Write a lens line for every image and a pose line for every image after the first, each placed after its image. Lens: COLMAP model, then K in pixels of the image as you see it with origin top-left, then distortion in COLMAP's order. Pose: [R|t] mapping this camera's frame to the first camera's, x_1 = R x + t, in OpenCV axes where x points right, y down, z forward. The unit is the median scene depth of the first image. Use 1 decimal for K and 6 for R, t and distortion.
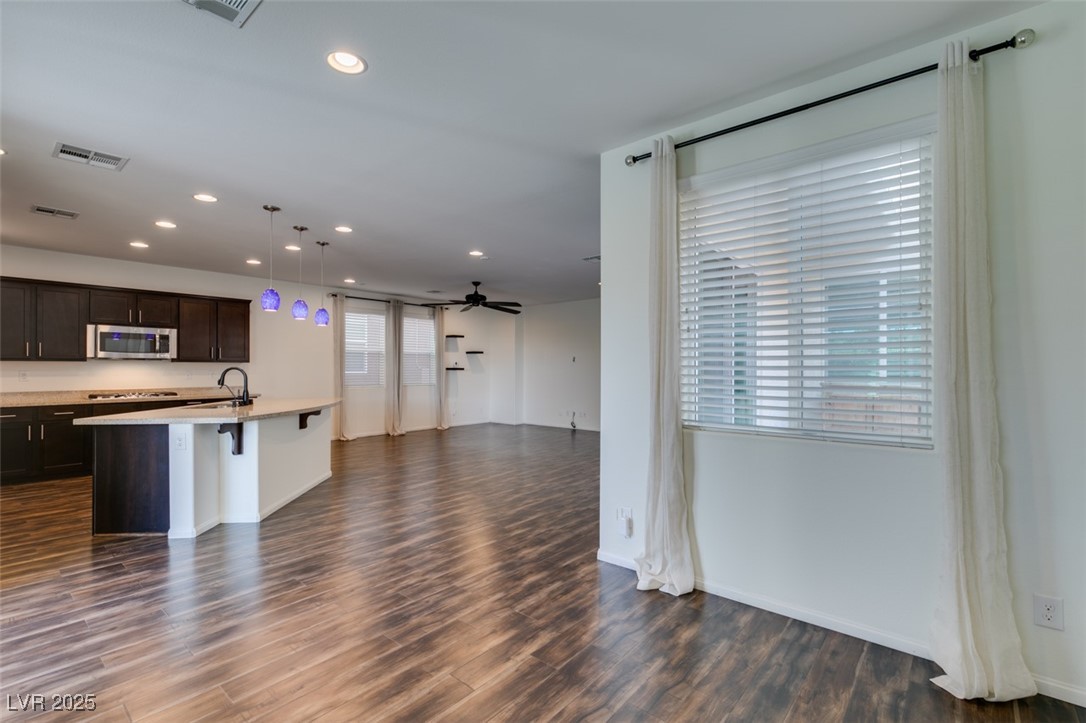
lens RADIAL K [[487.0, 0, 538.4], [0, 487.0, 367.3], [0, 0, 1]] dist [0.003866, -0.000532]
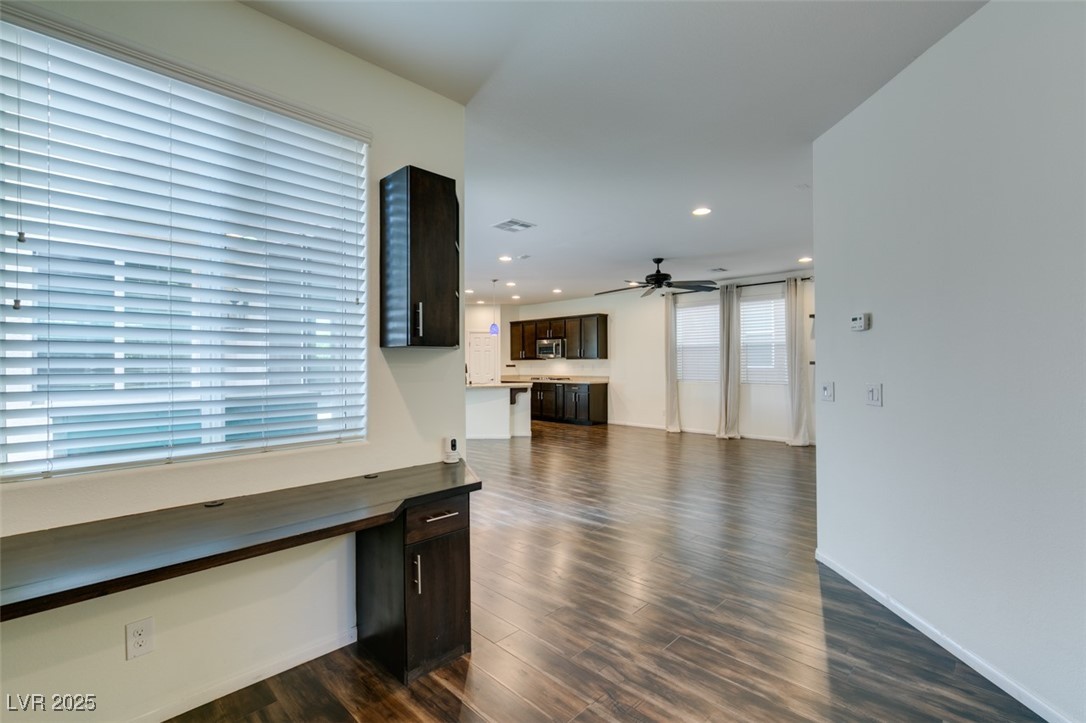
lens RADIAL K [[487.0, 0, 548.1], [0, 487.0, 360.6], [0, 0, 1]] dist [0.003866, -0.000532]
pose [[-0.062566, -0.007419, -0.998013, 0.864622], [0.006126, 0.999951, -0.007818, 0.004640], [0.998022, -0.006603, -0.062517, 1.042494]]
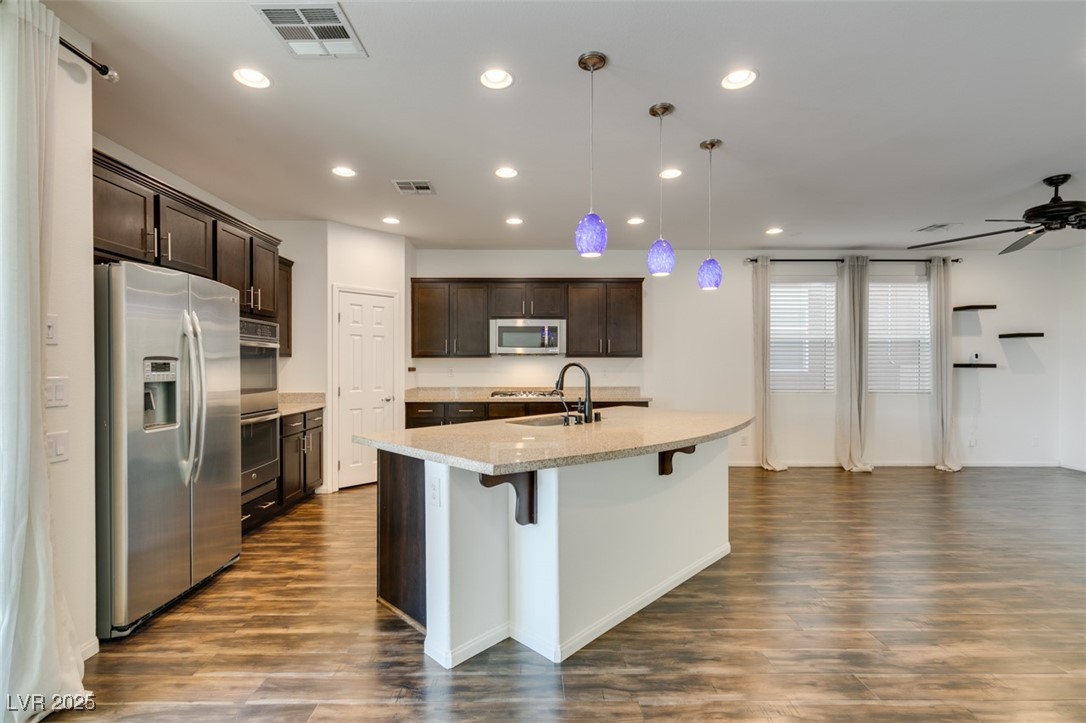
lens RADIAL K [[487.0, 0, 535.1], [0, 487.0, 365.0], [0, 0, 1]] dist [0.003866, -0.000532]
pose [[0.653905, -0.001464, -0.756575, -0.121495], [0.002656, 0.999996, 0.000361, 0.001945], [0.756572, -0.002246, 0.653907, 0.392133]]
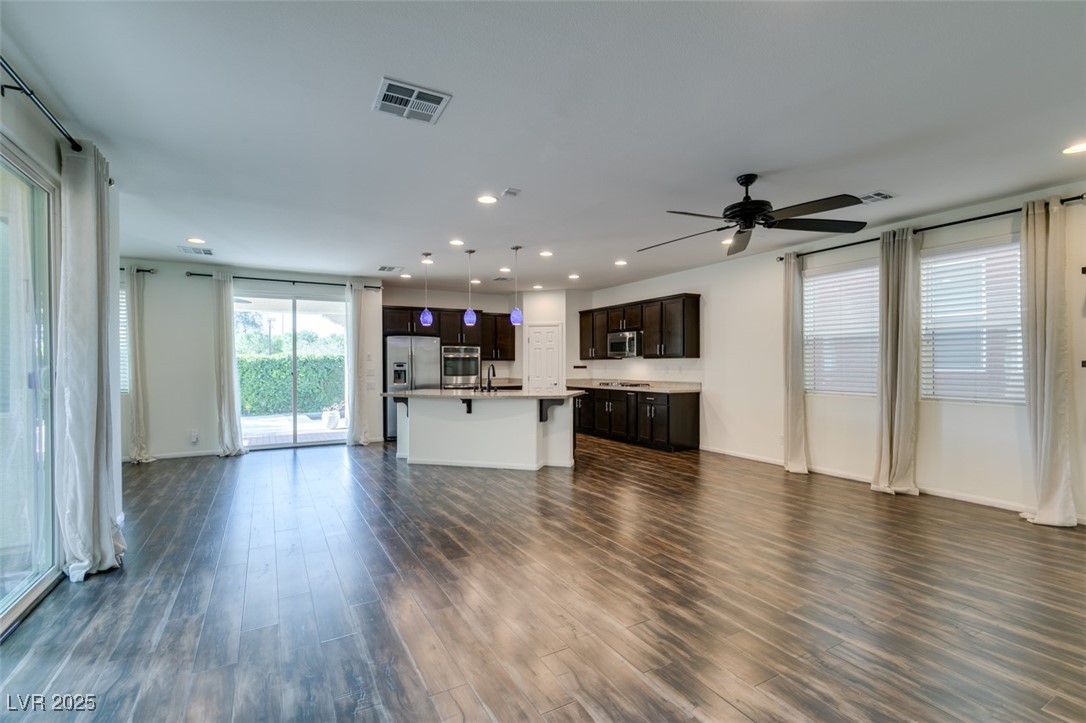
lens RADIAL K [[487.0, 0, 548.0], [0, 487.0, 367.0], [0, 0, 1]] dist [0.003866, -0.000532]
pose [[-0.332443, 0.006049, -0.943104, 0.451862], [0.004972, 0.999977, 0.004662, 0.002451], [0.943110, -0.003139, -0.332465, 1.176728]]
